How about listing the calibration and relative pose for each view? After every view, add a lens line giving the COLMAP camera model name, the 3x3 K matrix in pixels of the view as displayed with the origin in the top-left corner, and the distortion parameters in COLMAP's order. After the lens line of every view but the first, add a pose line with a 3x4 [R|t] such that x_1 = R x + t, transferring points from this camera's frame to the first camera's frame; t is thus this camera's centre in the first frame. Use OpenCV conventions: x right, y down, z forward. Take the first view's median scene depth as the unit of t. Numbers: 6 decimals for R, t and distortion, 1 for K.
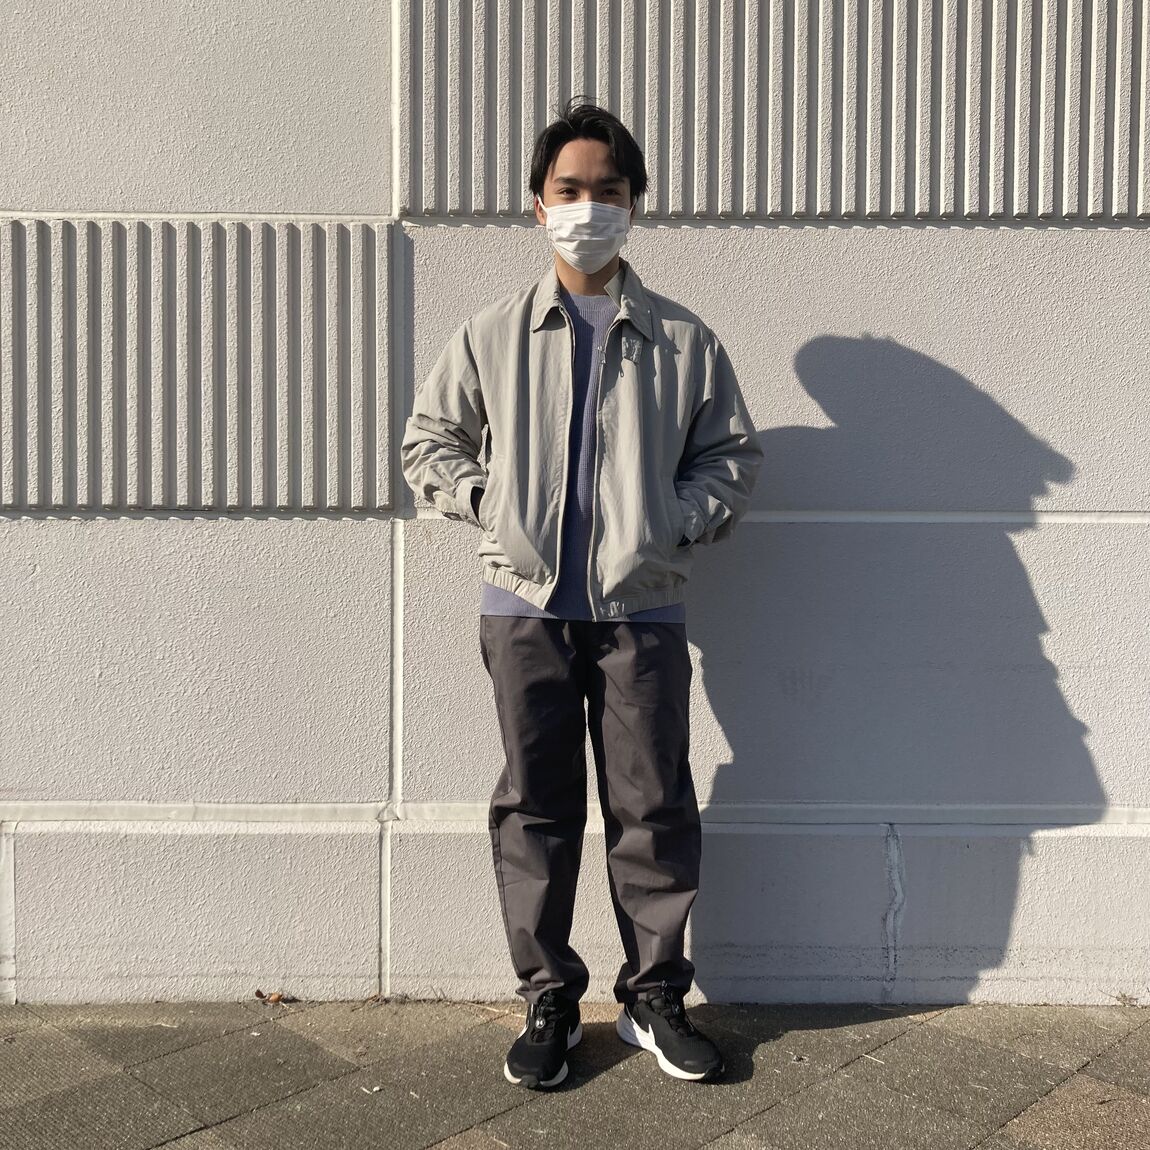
lens RADIAL K [[1234.4, 0, 599.7], [0, 1234.4, 564.4], [0, 0, 1]] dist [0.014668, 0.000000]
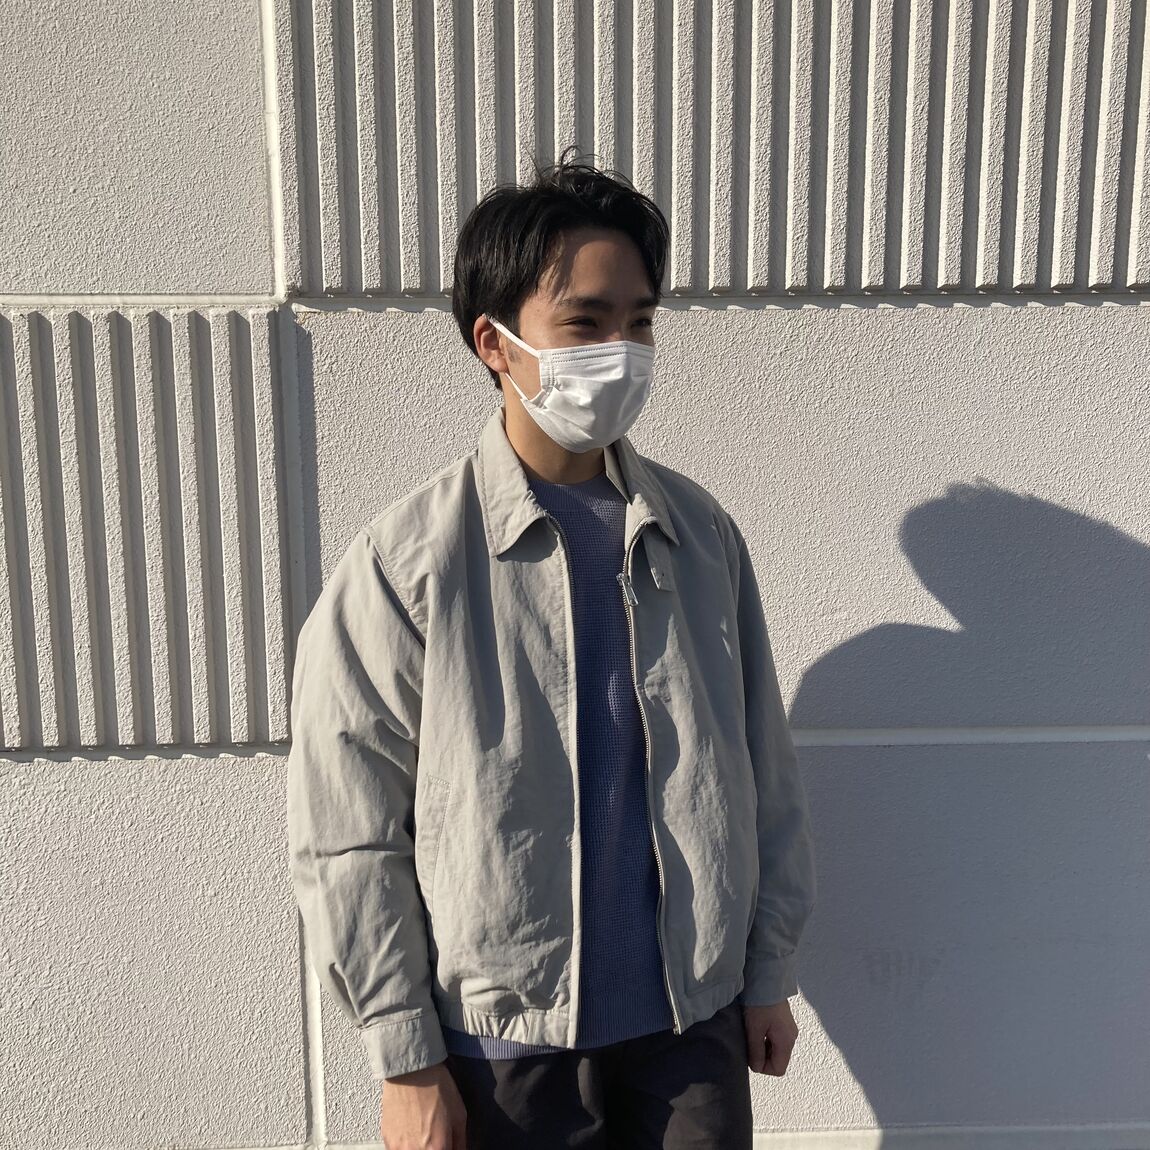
lens RADIAL K [[1234.4, 0, 579.6], [0, 1234.4, 573.0], [0, 0, 1]] dist [0.014668, 0.000000]
pose [[0.999679, -0.014216, 0.020964, -0.026679], [0.011374, 0.991453, 0.129970, -0.222554], [-0.022633, -0.129690, 0.991296, 0.347780]]
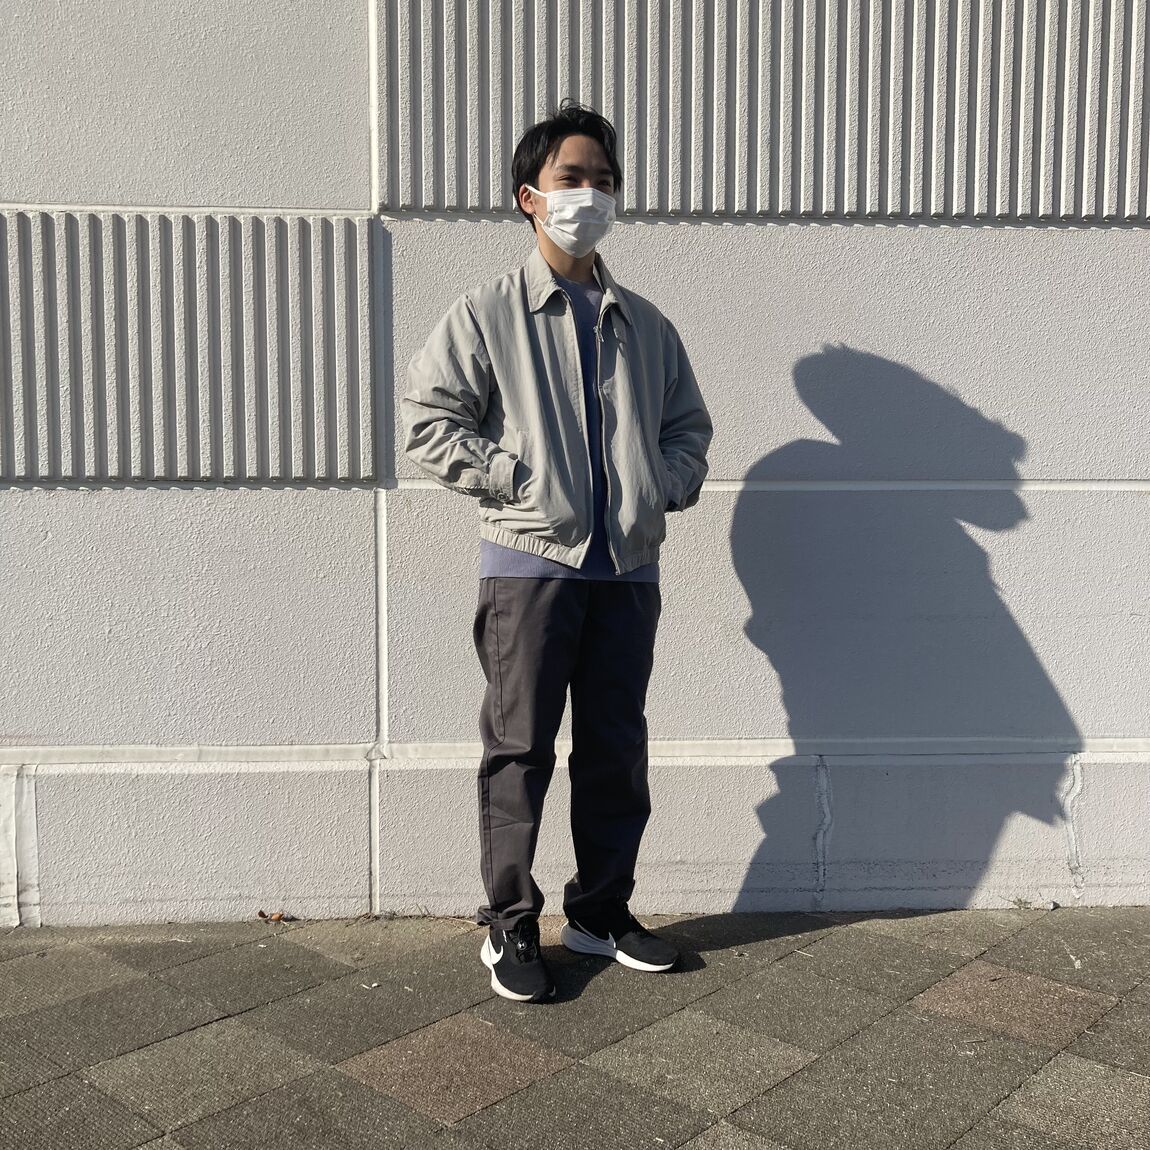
lens RADIAL K [[1234.4, 0, 608.7], [0, 1234.4, 595.8], [0, 0, 1]] dist [0.014668, 0.000000]
pose [[0.998736, -0.007382, 0.049726, -0.015283], [0.005056, 0.998894, 0.046740, 0.008589], [-0.050016, -0.046430, 0.997669, -0.119456]]
